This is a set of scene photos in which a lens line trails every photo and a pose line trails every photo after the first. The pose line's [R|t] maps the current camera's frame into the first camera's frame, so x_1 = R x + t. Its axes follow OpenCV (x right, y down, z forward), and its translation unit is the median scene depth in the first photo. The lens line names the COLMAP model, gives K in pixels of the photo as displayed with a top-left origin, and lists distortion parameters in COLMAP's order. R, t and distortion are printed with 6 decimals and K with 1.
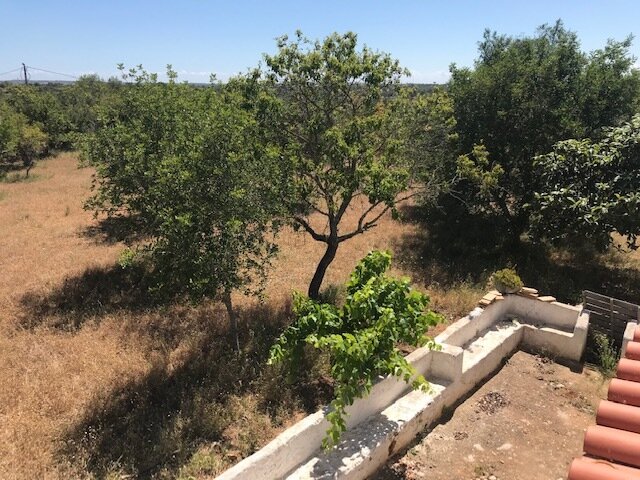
lens RADIAL K [[525.4, 0, 319.2], [0, 525.4, 241.1], [0, 0, 1]] dist [0.022169, -0.031809]
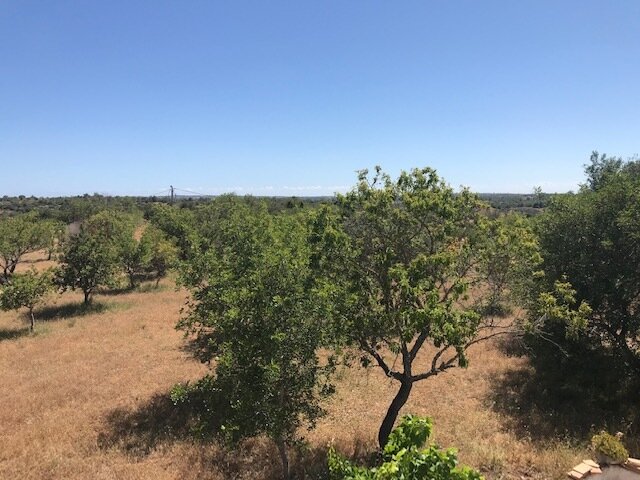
lens RADIAL K [[525.4, 0, 318.4], [0, 525.4, 238.0], [0, 0, 1]] dist [0.022169, -0.031809]
pose [[0.971160, 0.006562, -0.238338, 0.090463], [-0.055770, 0.978142, -0.200318, -0.048175], [0.231814, 0.207833, 0.950299, 0.025546]]
